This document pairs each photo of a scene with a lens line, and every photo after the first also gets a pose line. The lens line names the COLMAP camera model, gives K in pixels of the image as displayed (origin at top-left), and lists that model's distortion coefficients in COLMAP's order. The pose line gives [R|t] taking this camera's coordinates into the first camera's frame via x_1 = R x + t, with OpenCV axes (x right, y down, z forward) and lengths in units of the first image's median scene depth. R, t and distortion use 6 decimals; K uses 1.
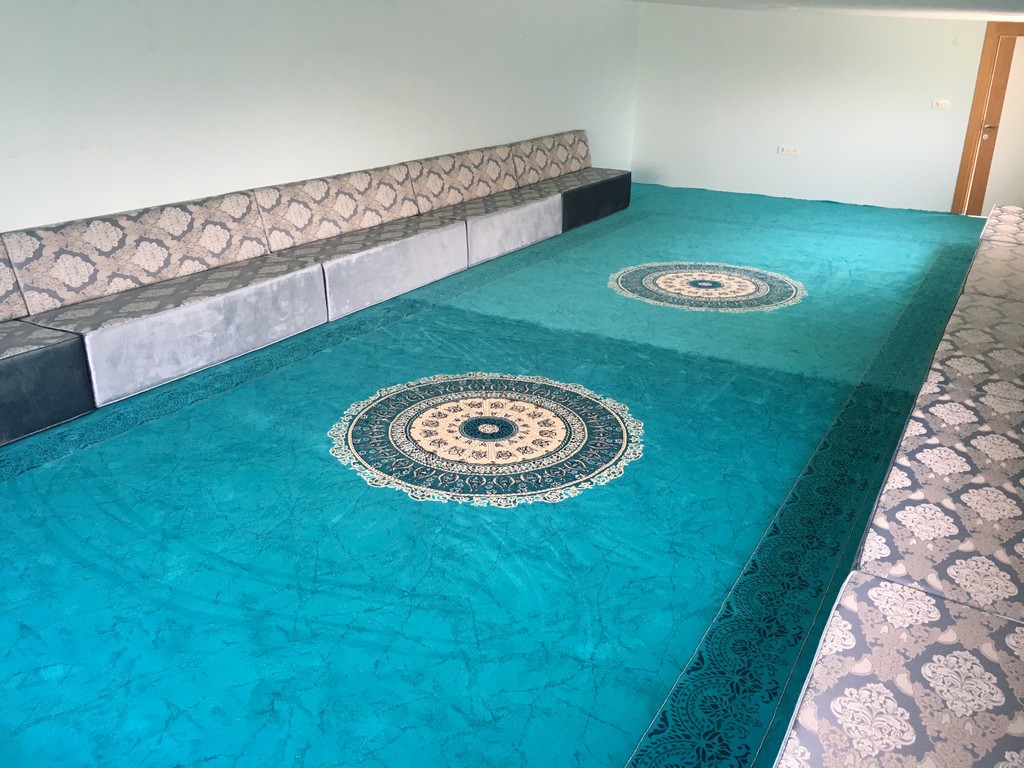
lens RADIAL K [[864.6, 0, 518.2], [0, 864.6, 384.6], [0, 0, 1]] dist [0.073776, -0.088359]
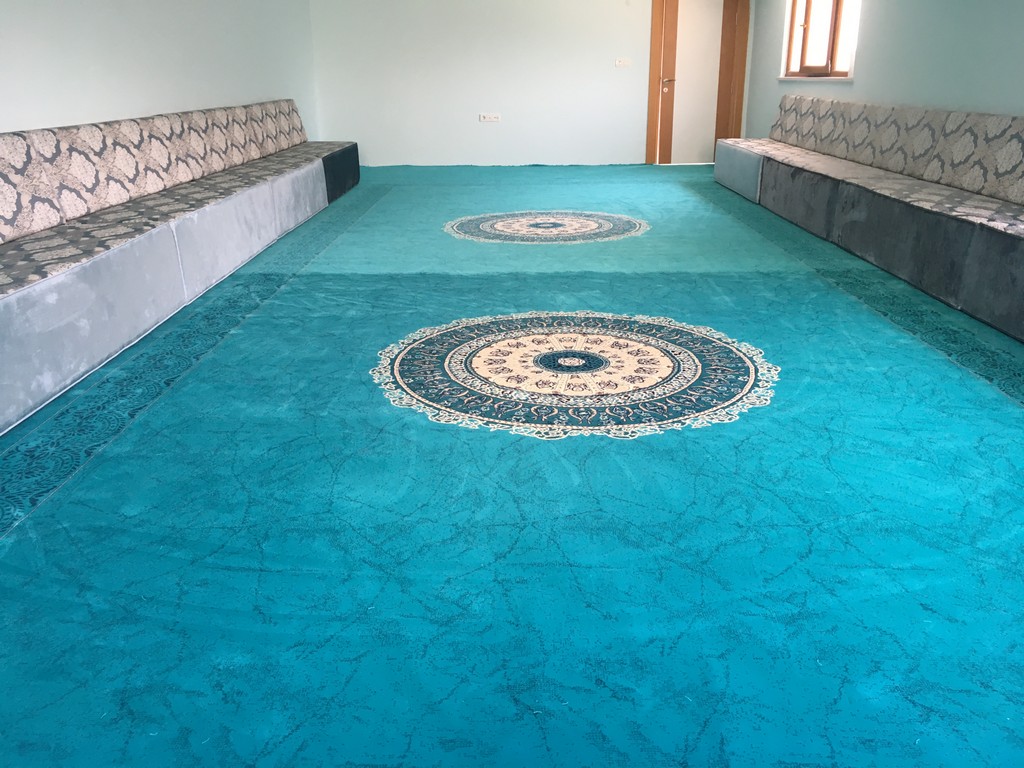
lens RADIAL K [[864.6, 0, 511.2], [0, 864.6, 384.1], [0, 0, 1]] dist [0.073776, -0.088359]
pose [[0.866862, -0.188460, 0.461555, -0.426178], [0.205830, 0.978502, 0.012962, 0.047383], [-0.454075, 0.083765, 0.887017, 0.320868]]
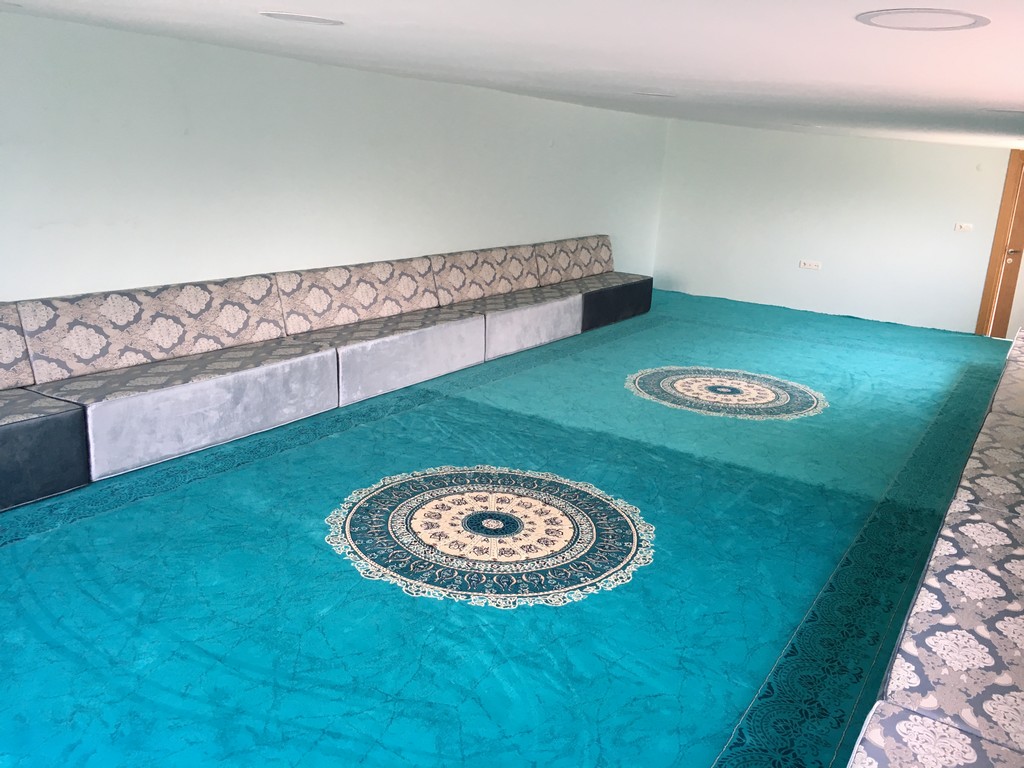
lens RADIAL K [[864.6, 0, 518.3], [0, 864.6, 385.9], [0, 0, 1]] dist [0.073776, -0.088359]
pose [[0.998466, 0.050397, -0.022916, 0.007943], [-0.052705, 0.991991, -0.114787, 0.007609], [0.016948, 0.115819, 0.993126, 0.029894]]
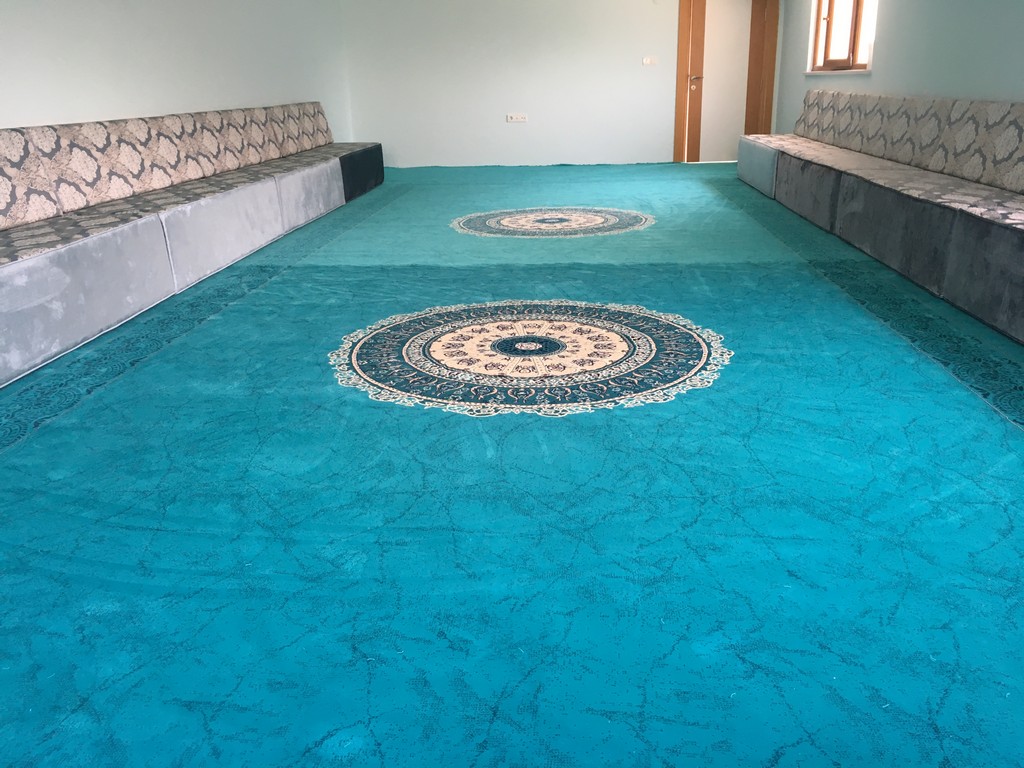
lens RADIAL K [[864.6, 0, 511.8], [0, 864.6, 383.6], [0, 0, 1]] dist [0.073776, -0.088359]
pose [[0.896708, -0.178865, 0.404872, -0.357039], [0.198851, 0.980001, -0.007468, 0.083605], [-0.395440, 0.087206, 0.914343, 0.277137]]
